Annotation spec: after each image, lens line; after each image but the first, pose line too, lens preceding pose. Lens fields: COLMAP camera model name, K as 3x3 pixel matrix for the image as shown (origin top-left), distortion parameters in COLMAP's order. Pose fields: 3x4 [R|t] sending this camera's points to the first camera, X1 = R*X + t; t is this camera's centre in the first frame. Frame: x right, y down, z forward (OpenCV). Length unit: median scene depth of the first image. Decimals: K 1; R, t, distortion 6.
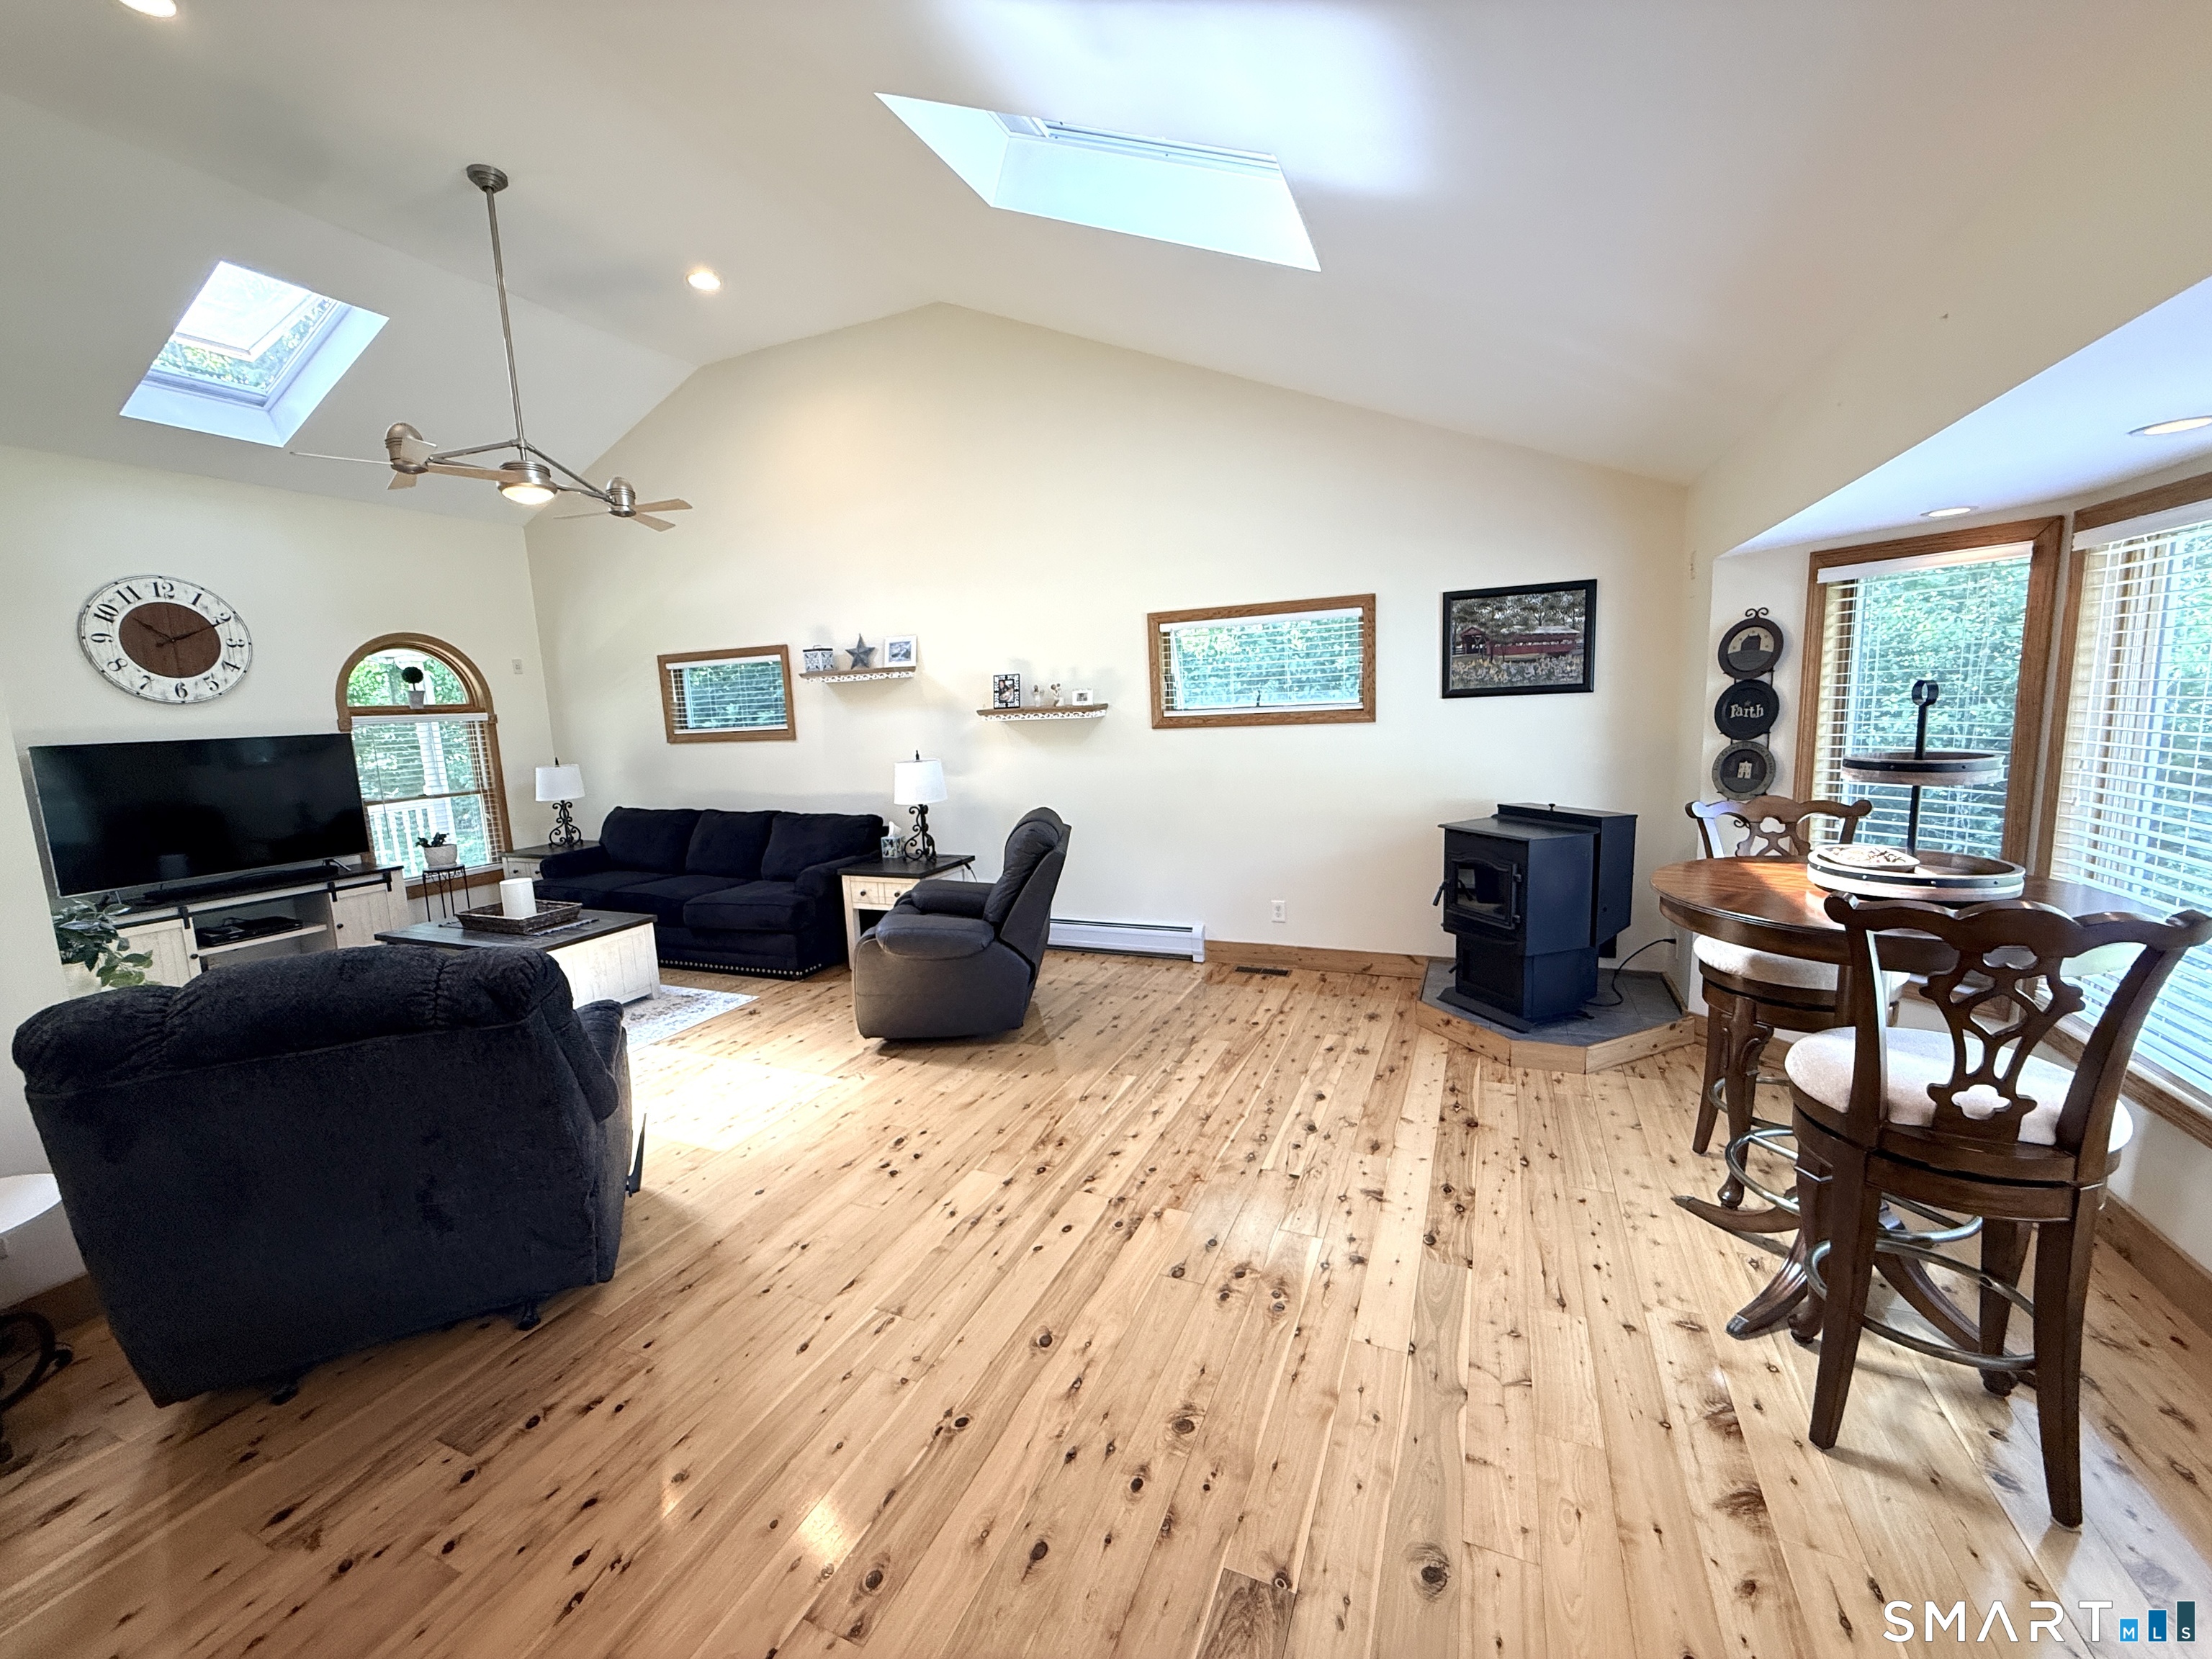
lens RADIAL K [[881.7, 0, 1095.3], [0, 881.7, 827.7], [0, 0, 1]] dist [0.001326, -0.000371]
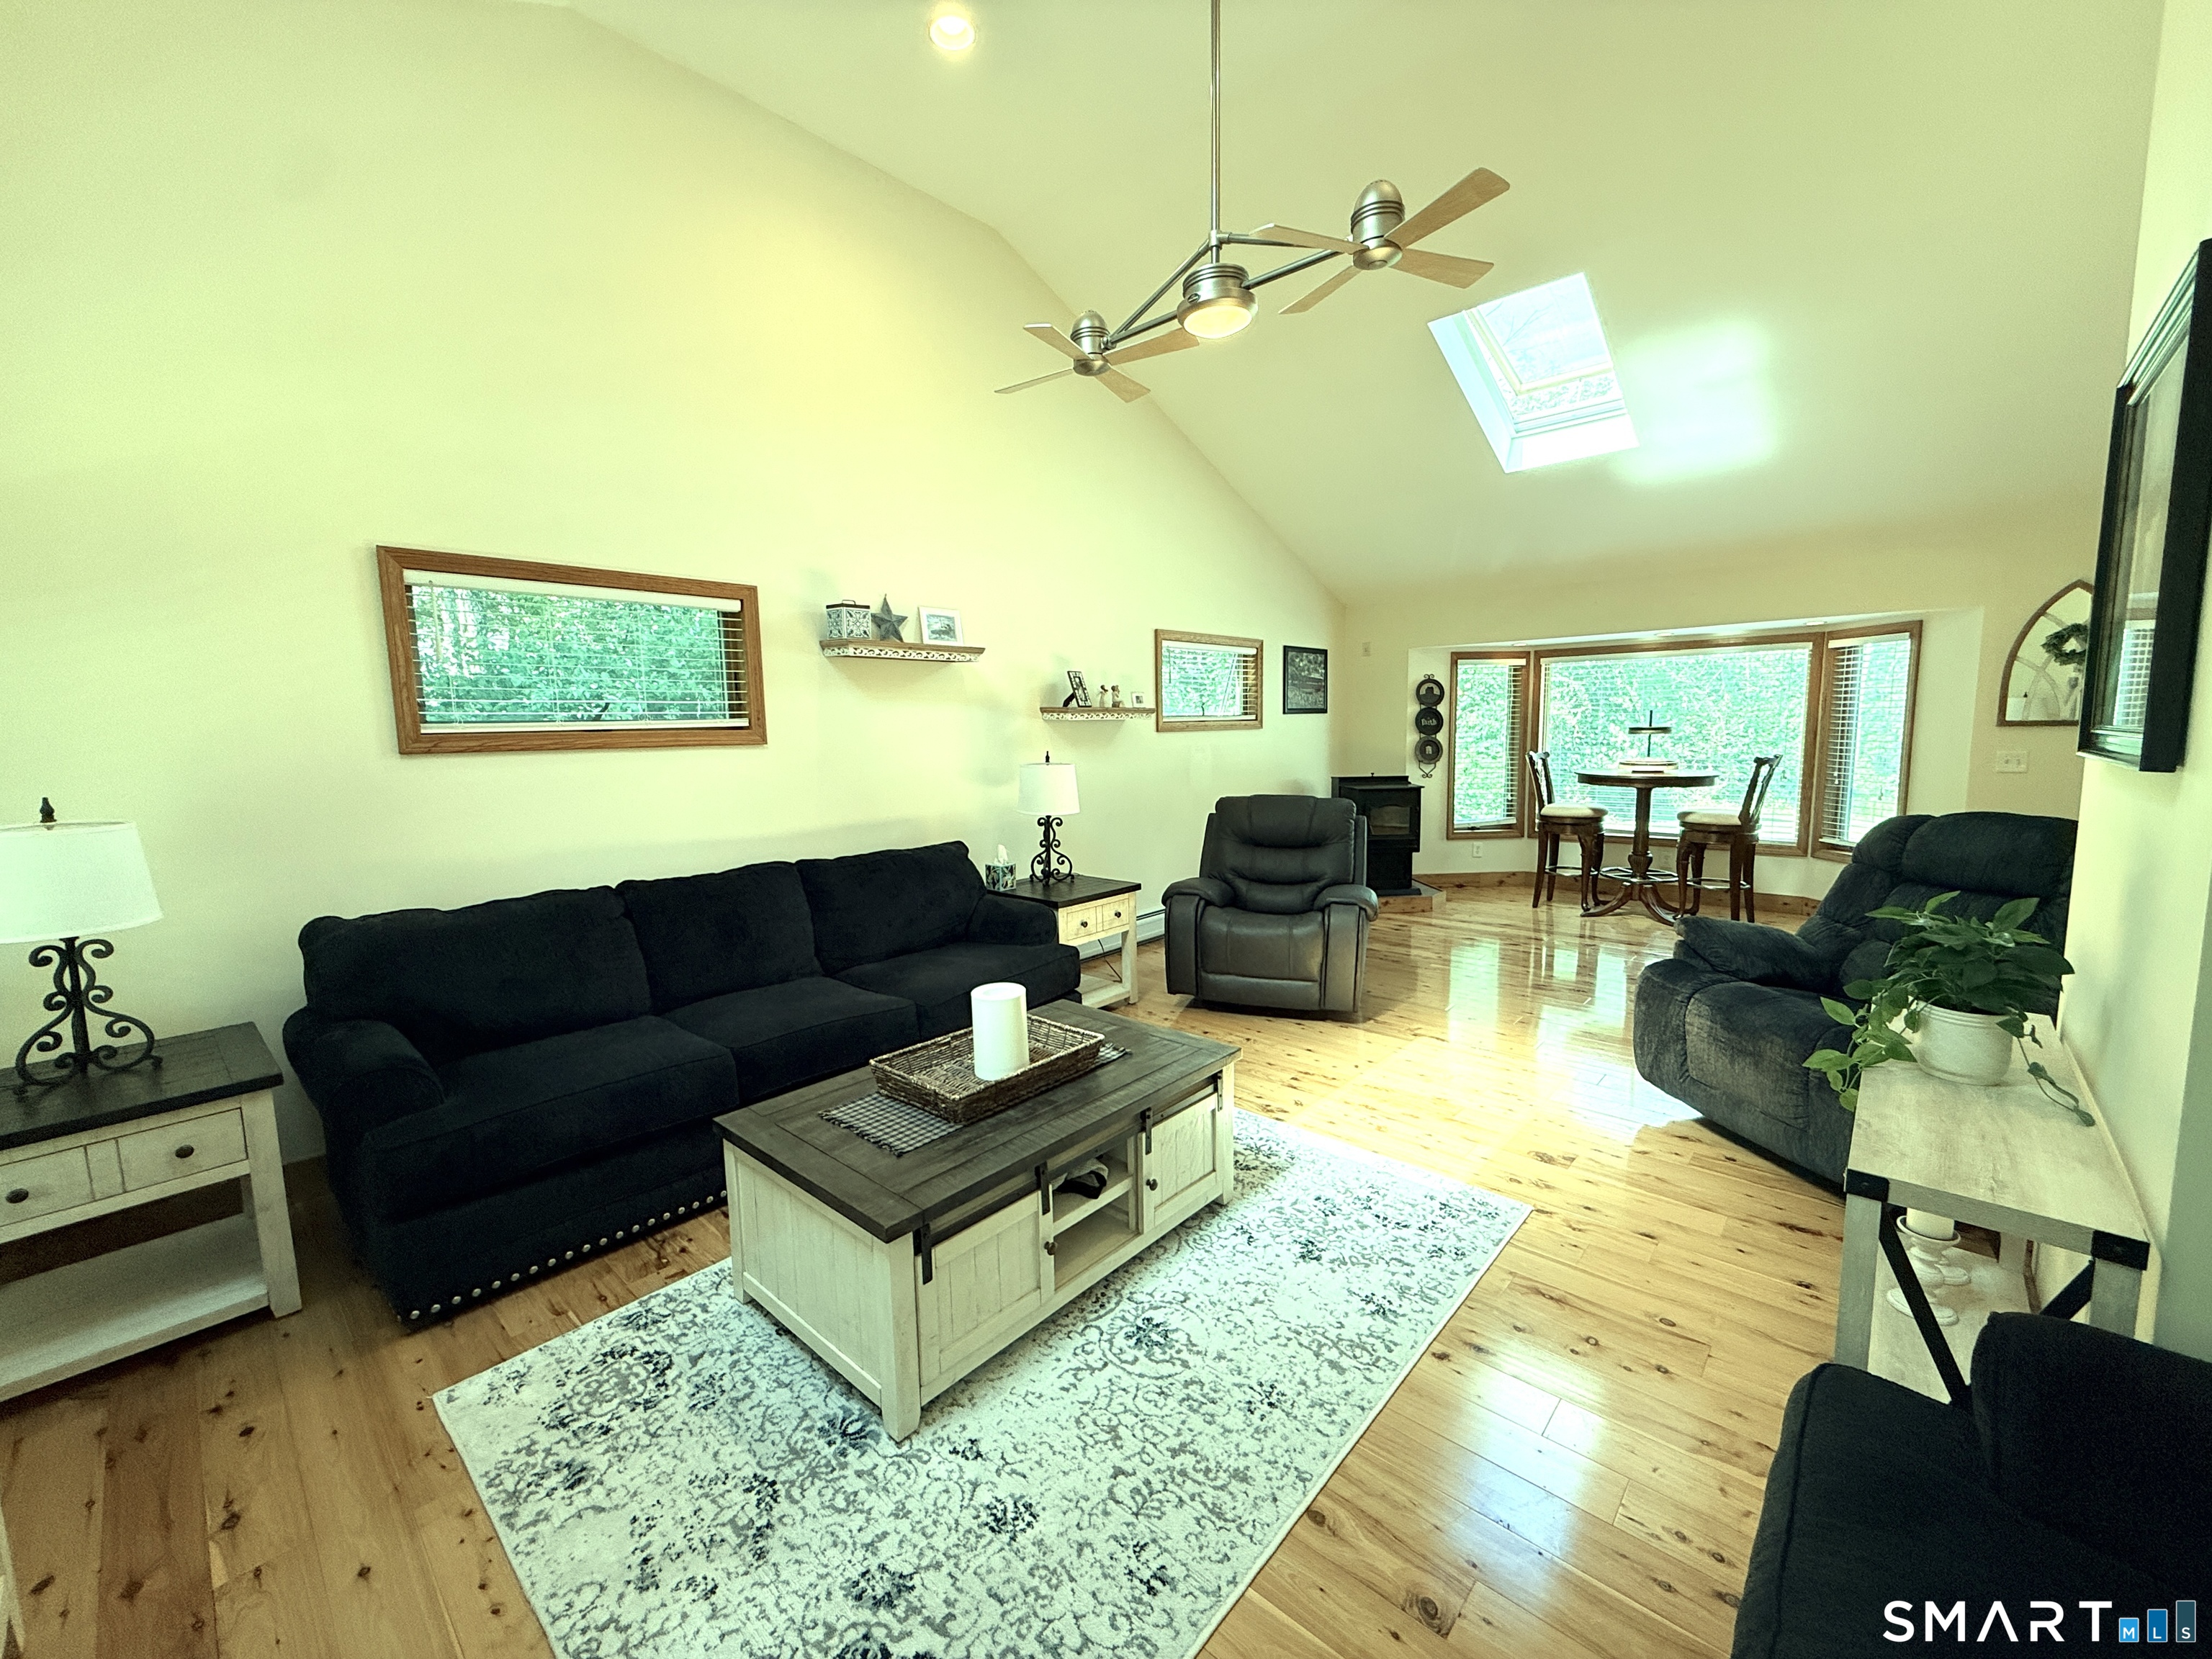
lens RADIAL K [[881.7, 0, 1097.7], [0, 881.7, 827.0], [0, 0, 1]] dist [0.001326, -0.000371]
pose [[0.319911, -0.072610, 0.944661, -1.195304], [0.137036, 0.990121, 0.029696, -0.042188], [-0.937485, 0.119953, 0.326701, 0.841614]]
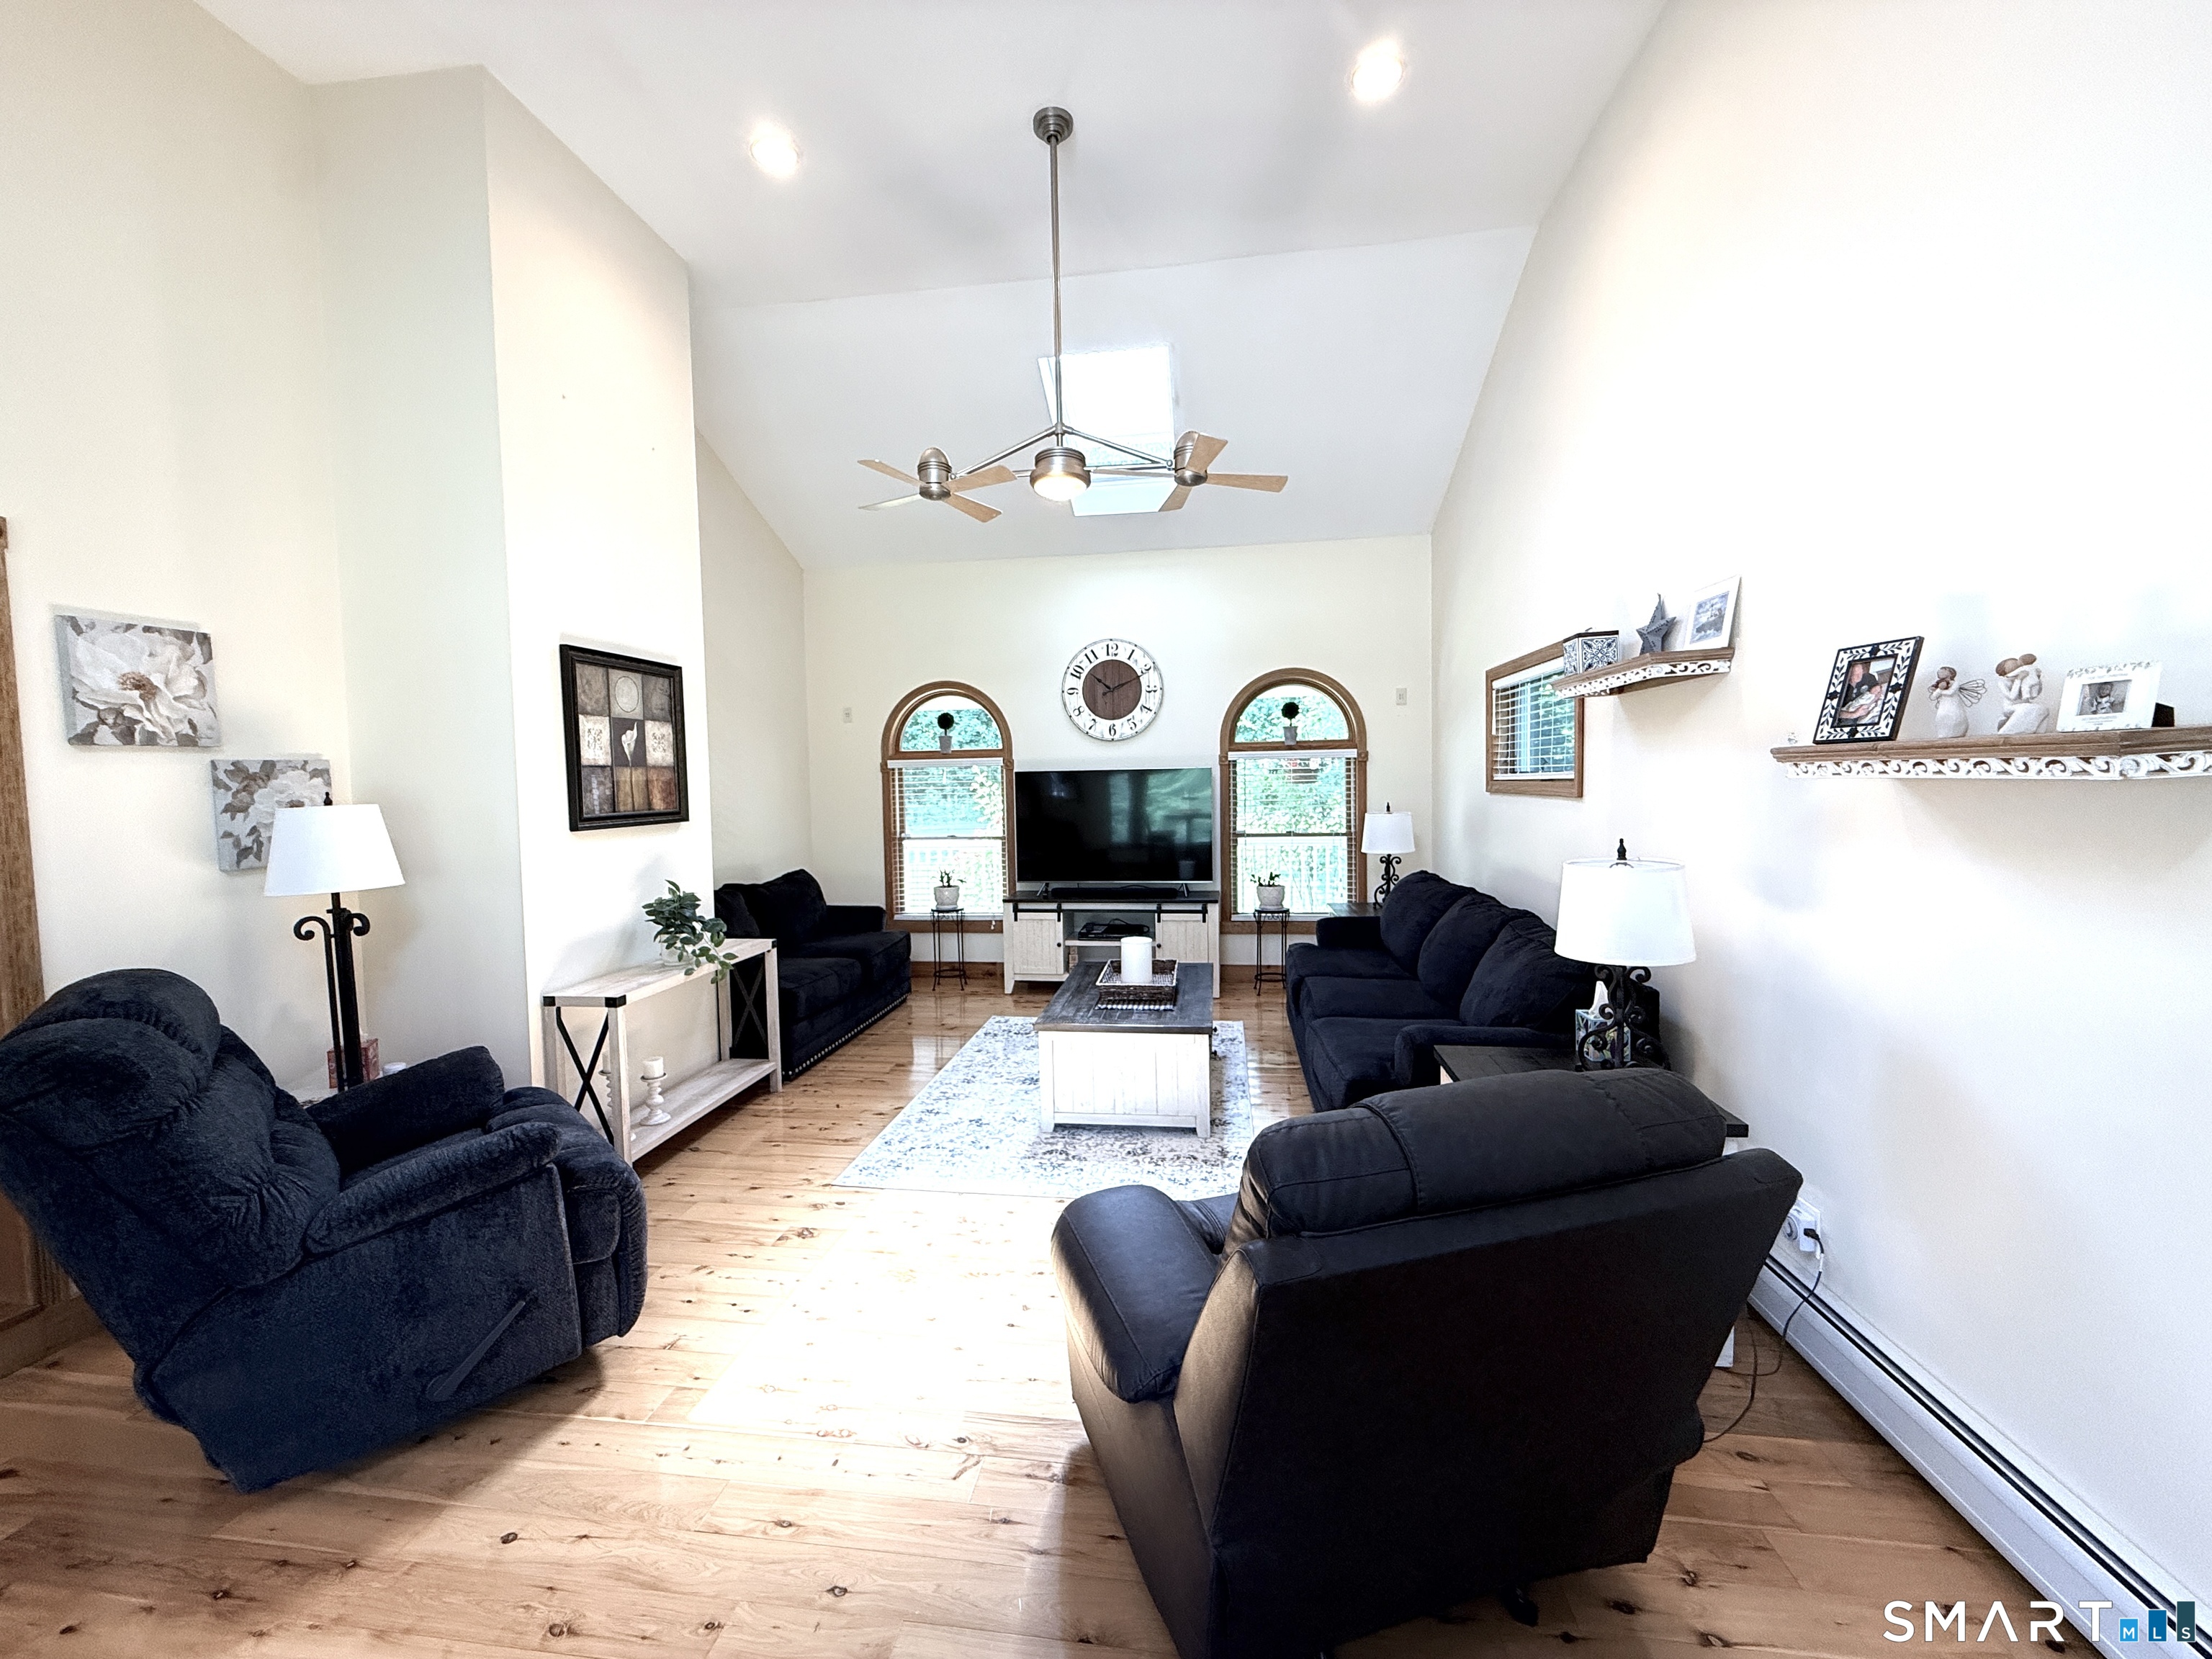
lens RADIAL K [[881.7, 0, 1096.4], [0, 881.7, 828.8], [0, 0, 1]] dist [0.001326, -0.000371]
pose [[0.275101, 0.090945, -0.957104, 0.176448], [-0.125951, 0.990345, 0.057902, -0.103572], [0.953130, 0.104619, 0.283899, 0.762153]]
